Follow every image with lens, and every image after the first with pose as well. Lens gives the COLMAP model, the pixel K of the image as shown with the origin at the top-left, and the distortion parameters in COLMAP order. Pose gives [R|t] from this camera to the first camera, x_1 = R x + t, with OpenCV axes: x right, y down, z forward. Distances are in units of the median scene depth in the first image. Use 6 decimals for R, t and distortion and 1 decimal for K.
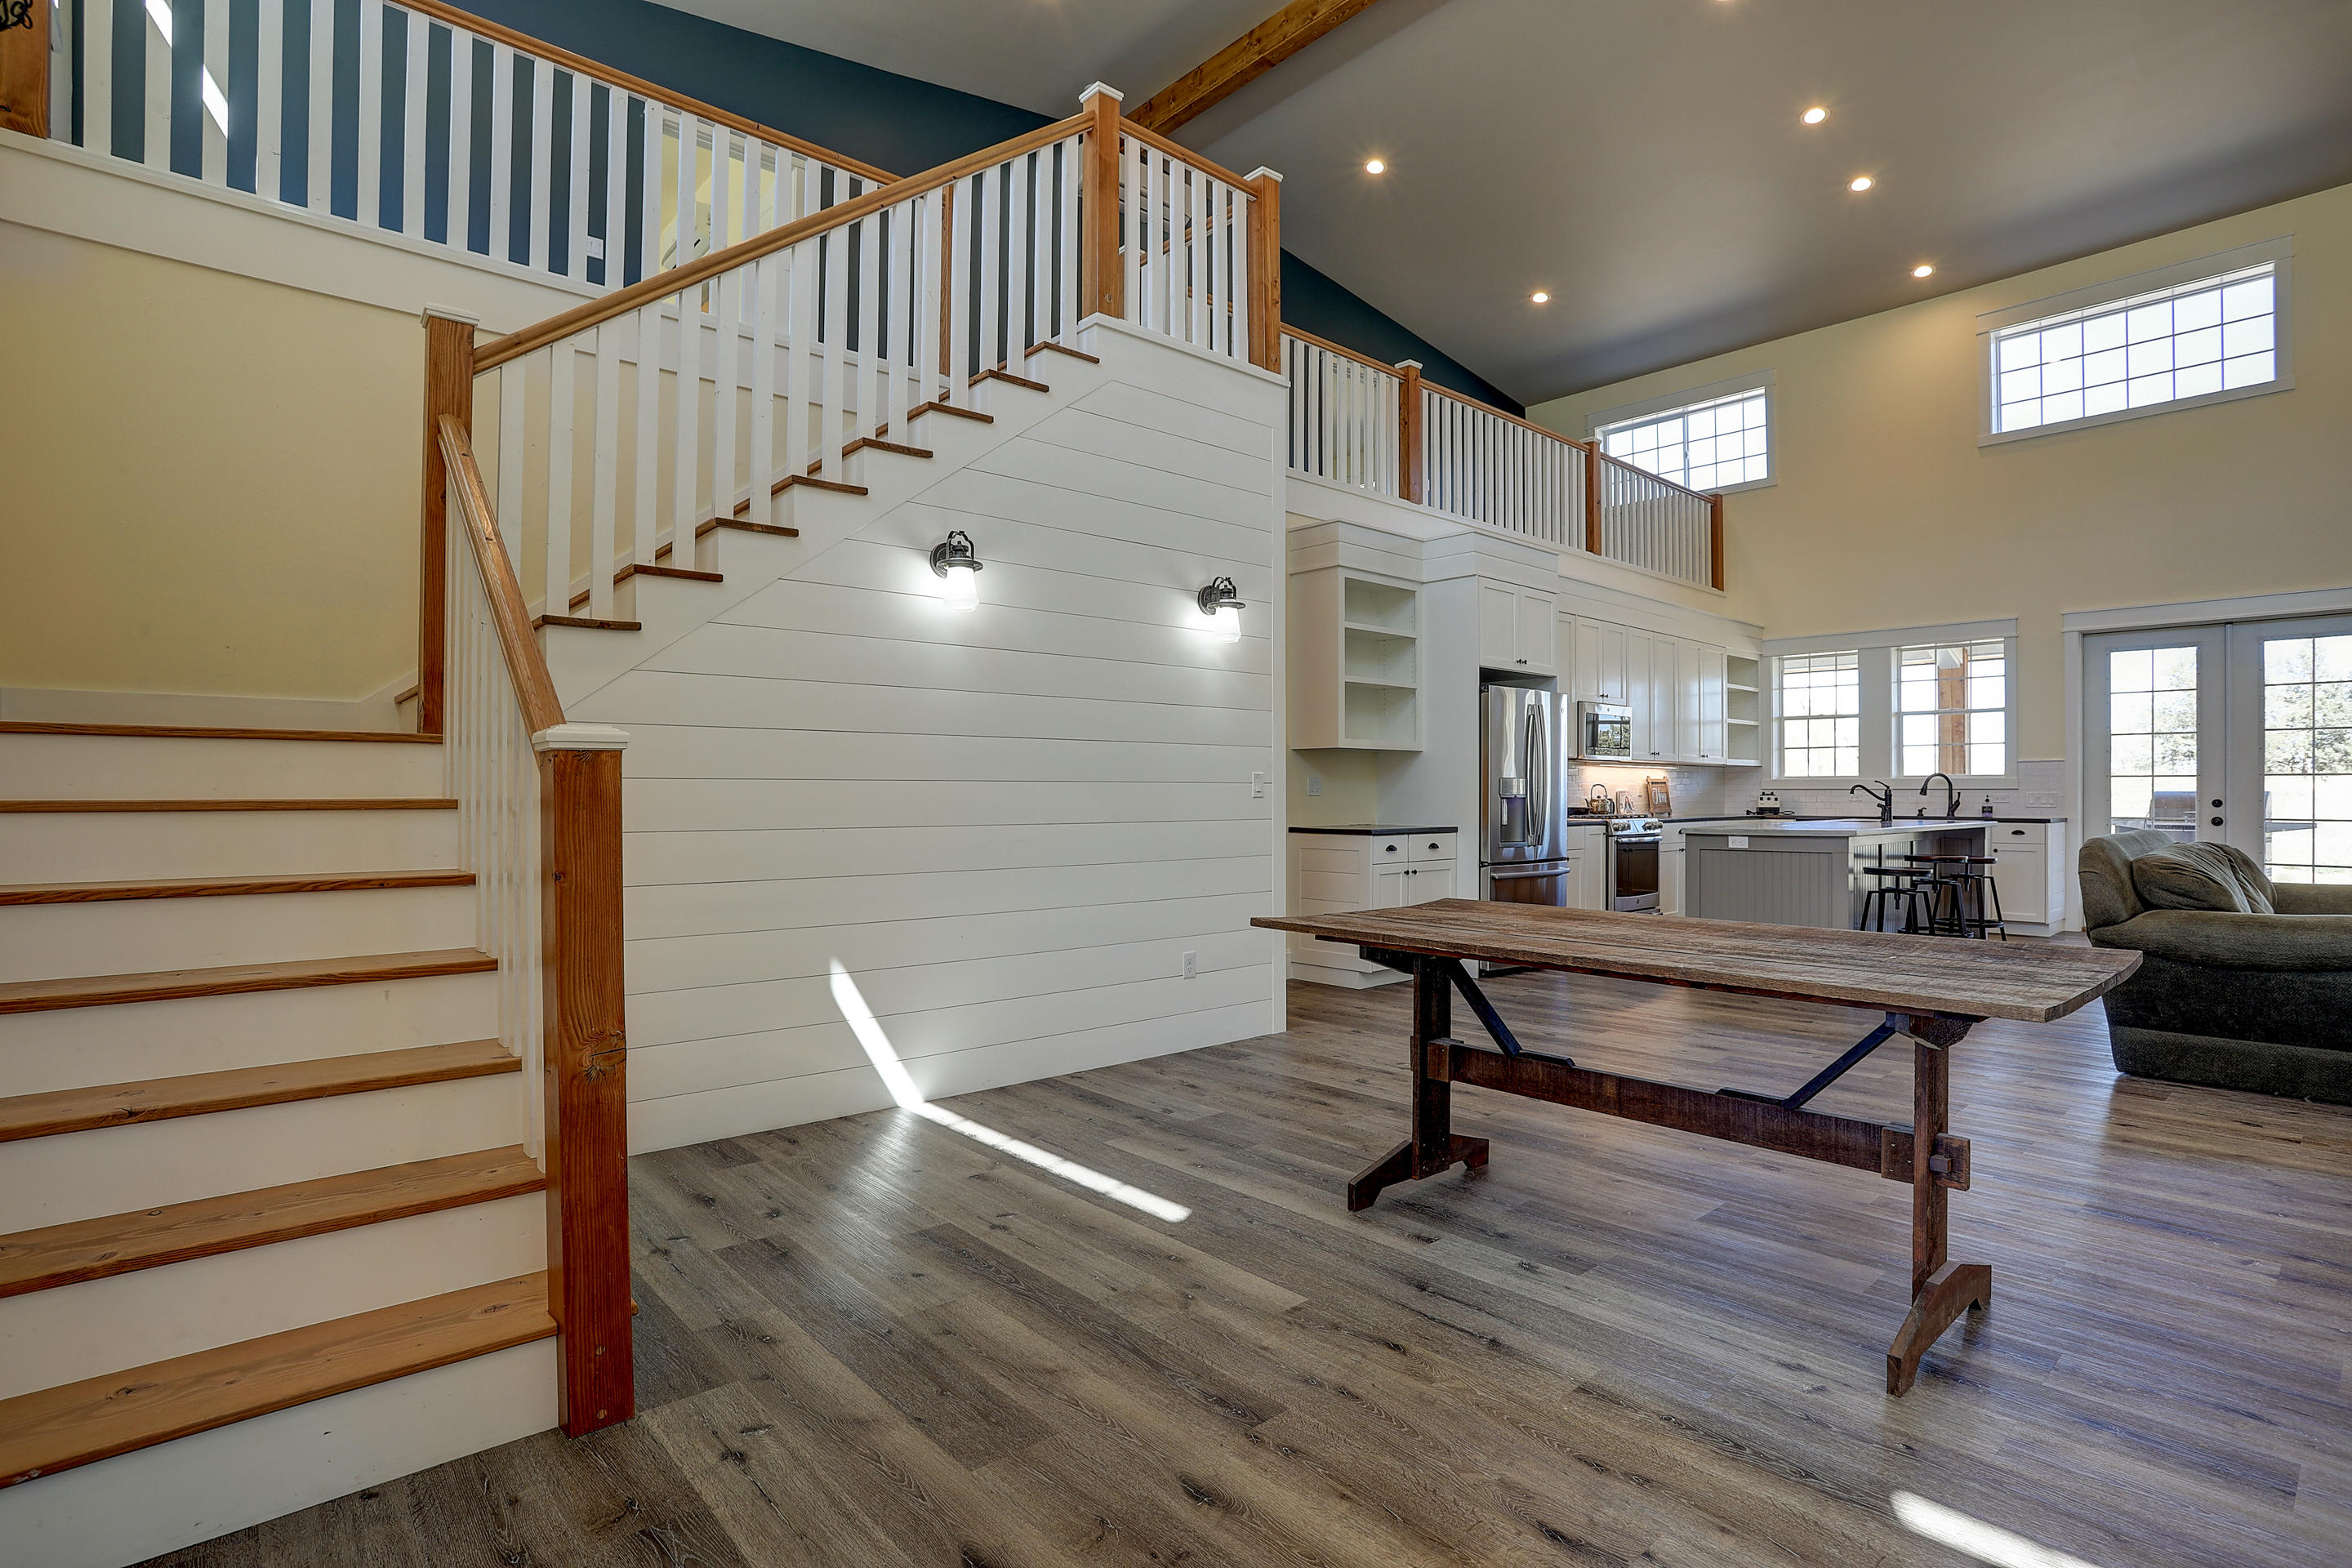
lens RADIAL K [[1156.8, 0, 1189.5], [0, 1156.8, 798.8], [0, 0, 1]] dist [-0.066137, 0.026391]
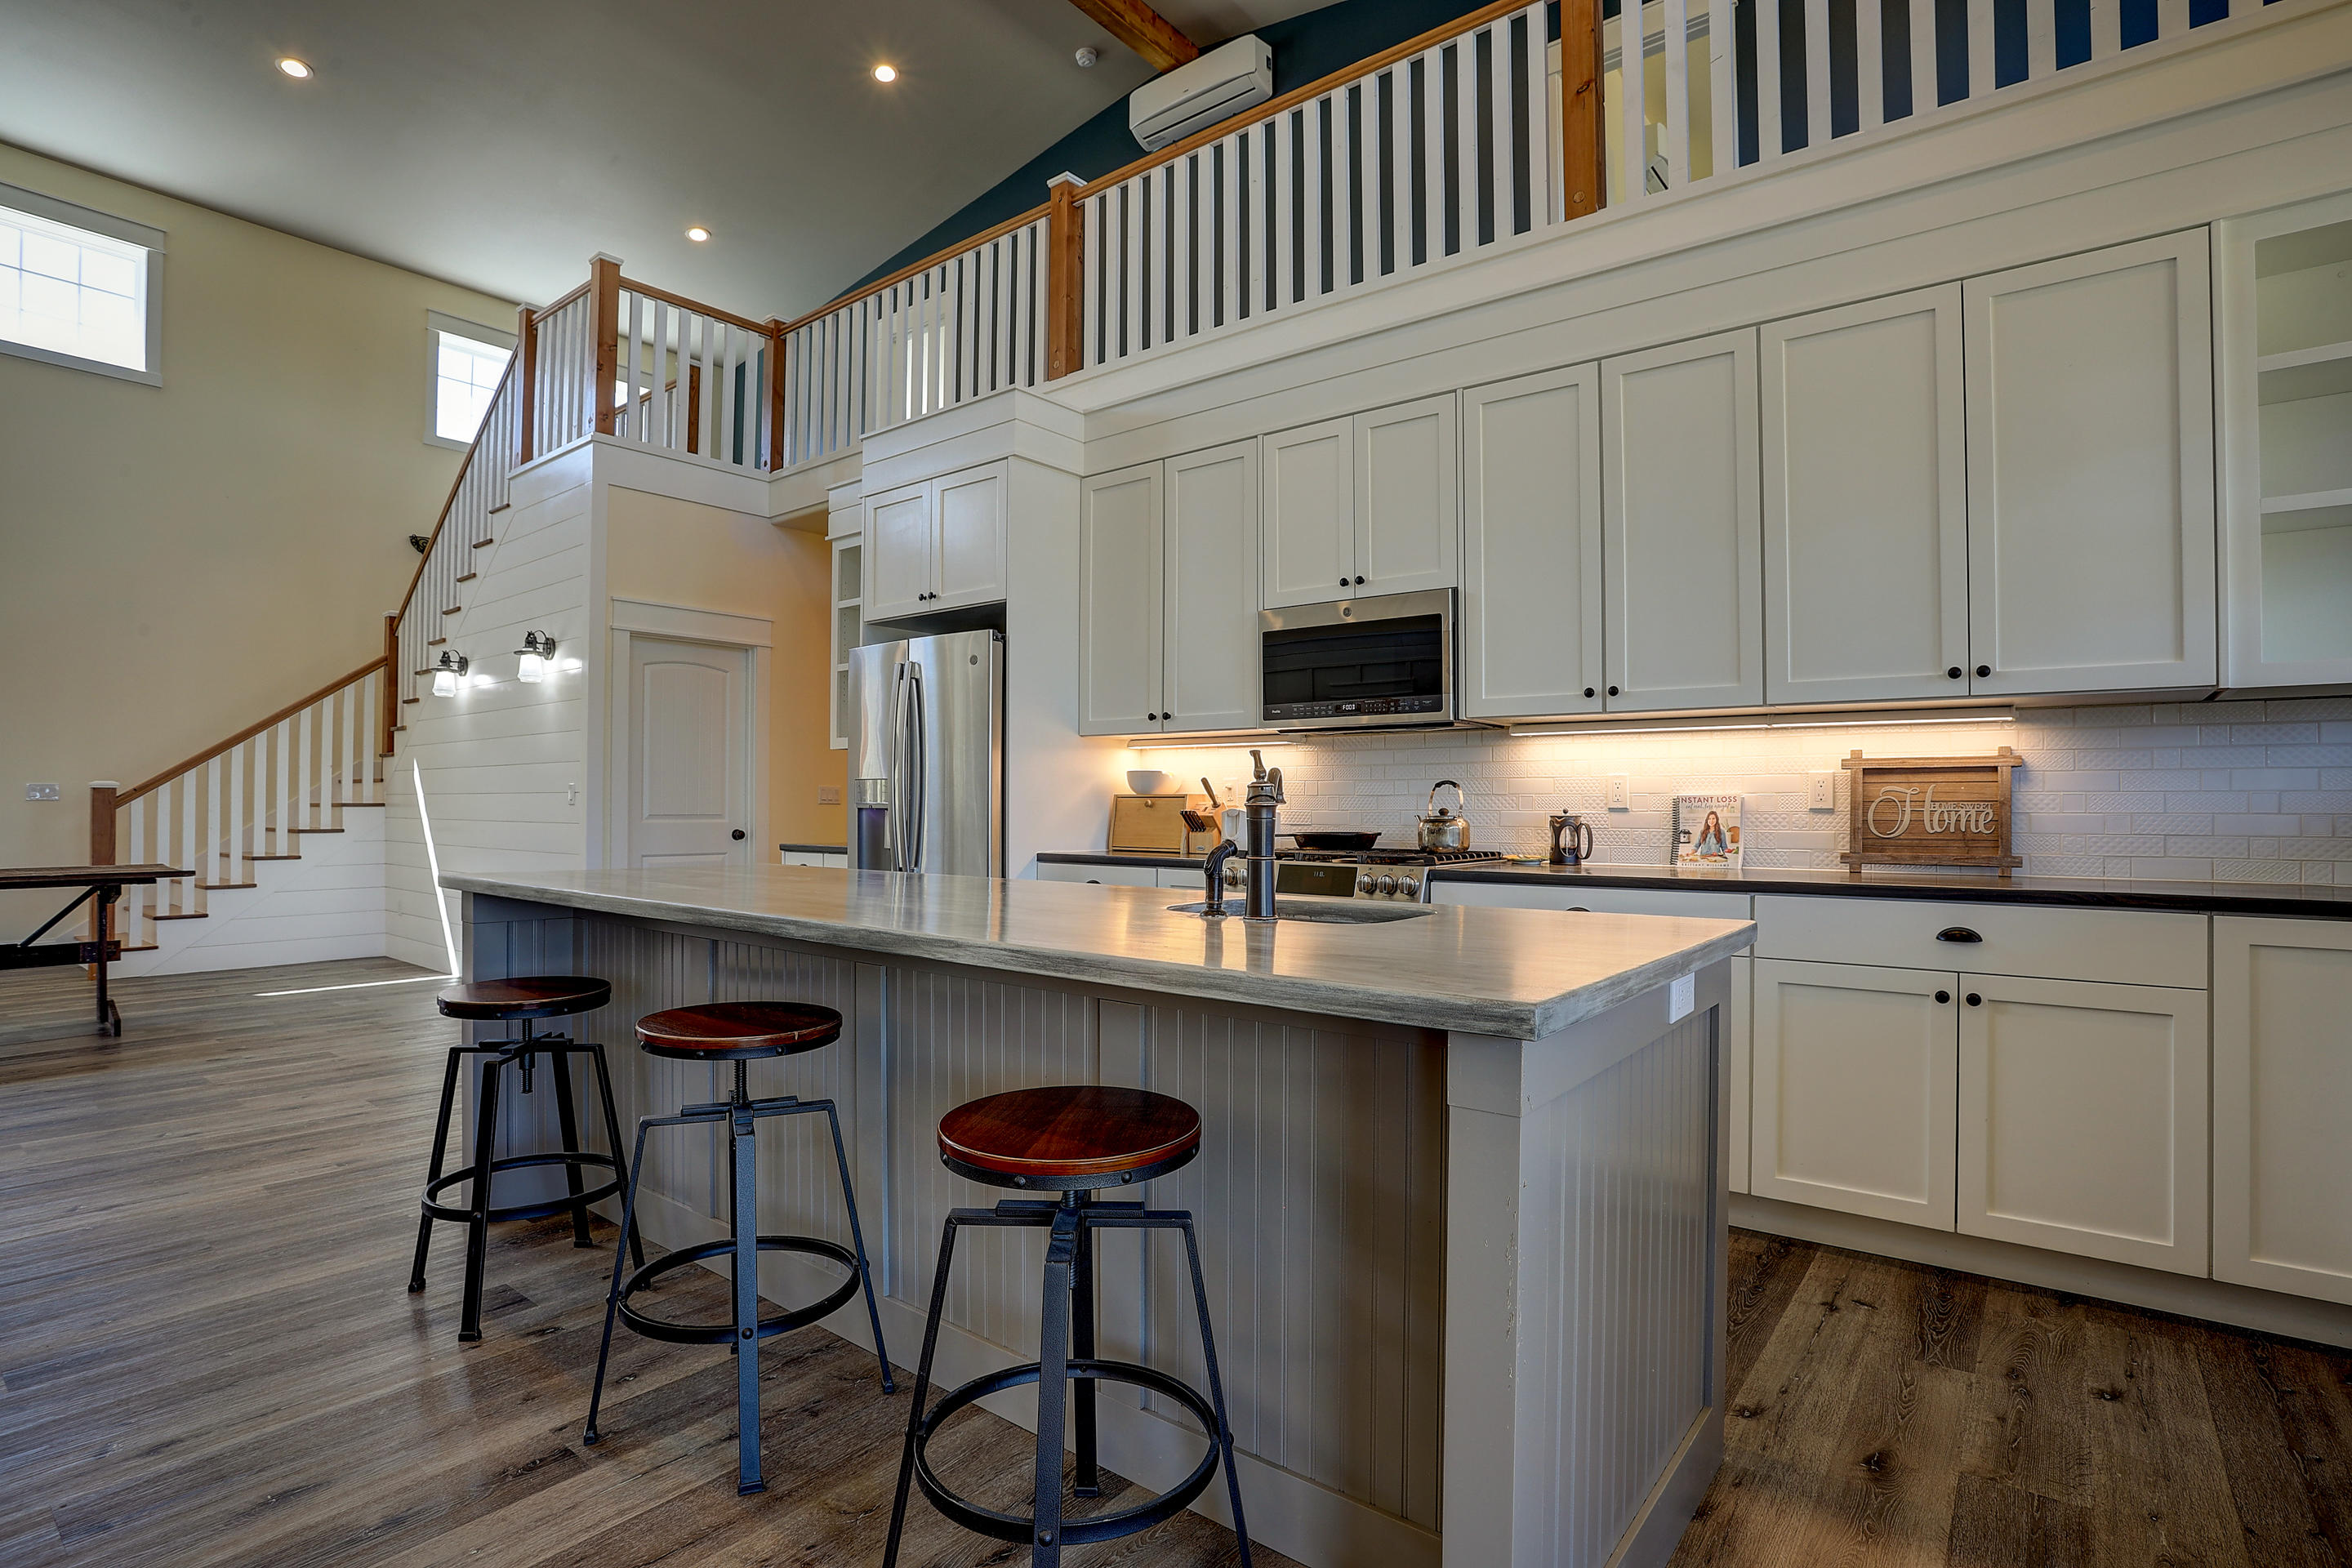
lens RADIAL K [[1156.8, 0, 1194.3], [0, 1156.8, 793.7], [0, 0, 1]] dist [-0.066137, 0.026391]
pose [[0.170992, -0.009989, -0.985222, 0.817168], [-0.007991, 0.999902, -0.011524, -0.002795], [0.985240, 0.009843, 0.170895, 0.896944]]
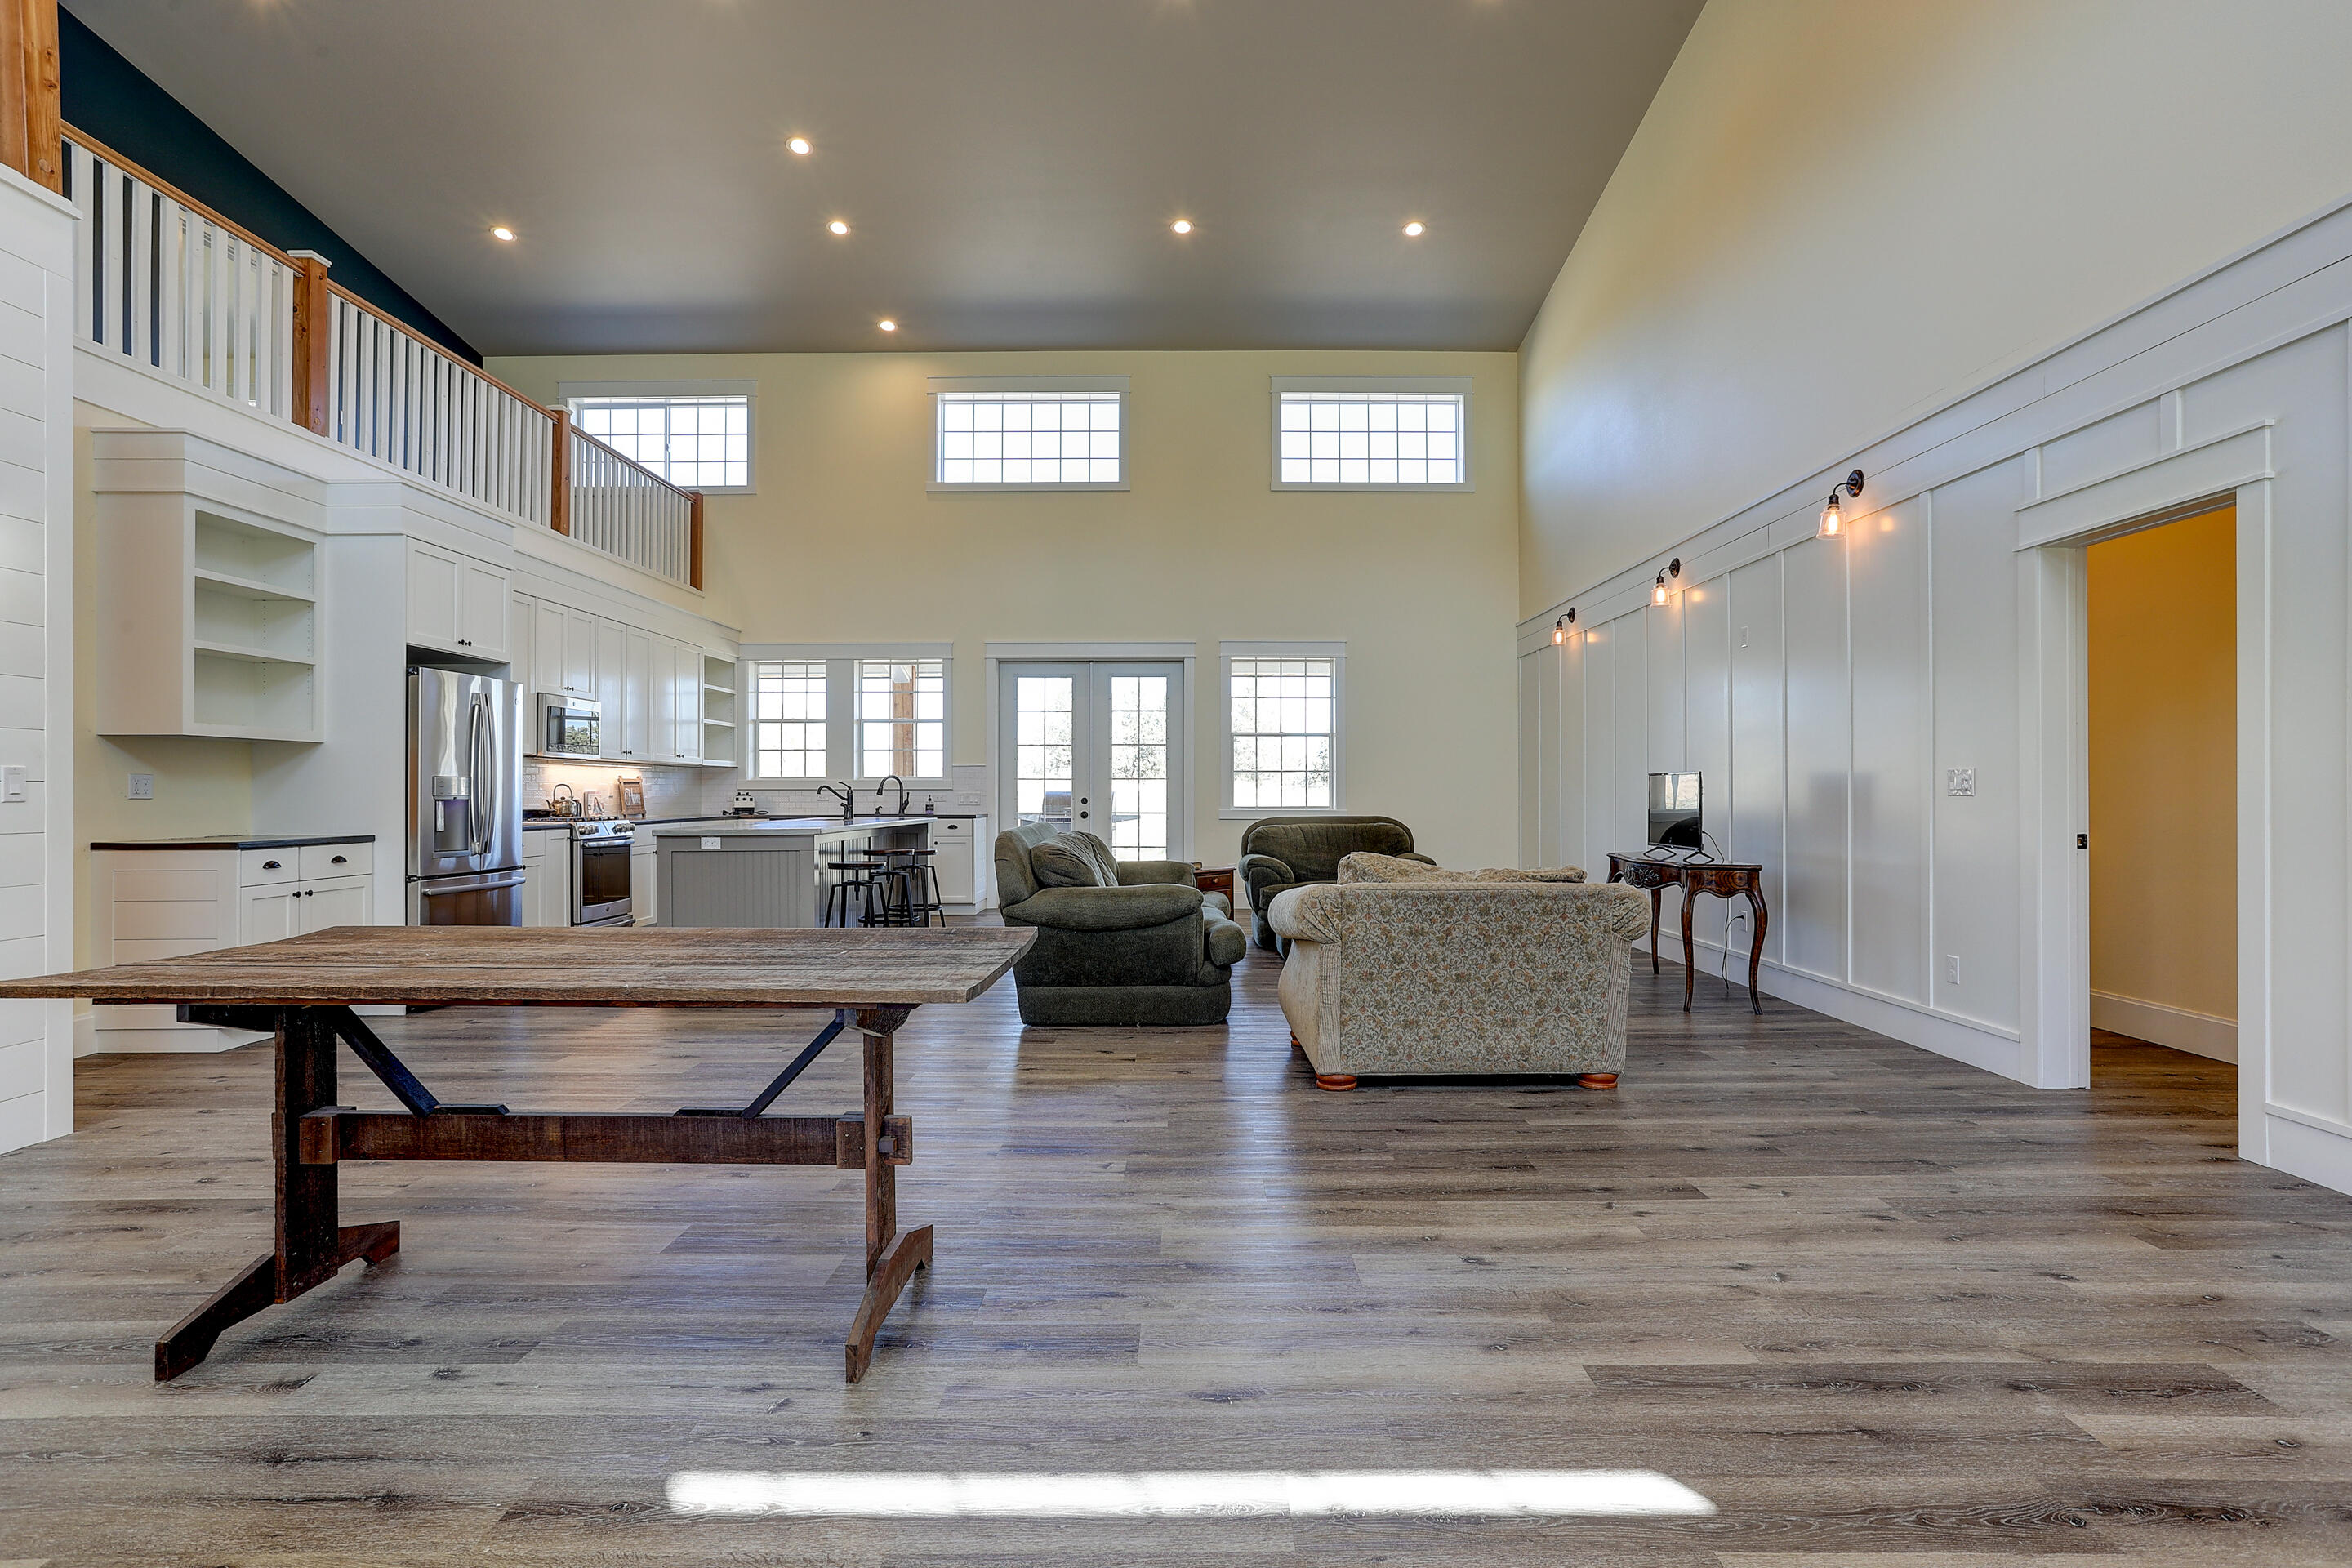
lens RADIAL K [[1156.8, 0, 1210.8], [0, 1156.8, 784.8], [0, 0, 1]] dist [-0.066137, 0.026391]
pose [[0.657745, 0.004285, 0.753228, 0.015708], [0.005249, 0.999933, -0.010271, -0.000237], [-0.753222, 0.010710, 0.657679, 0.016453]]
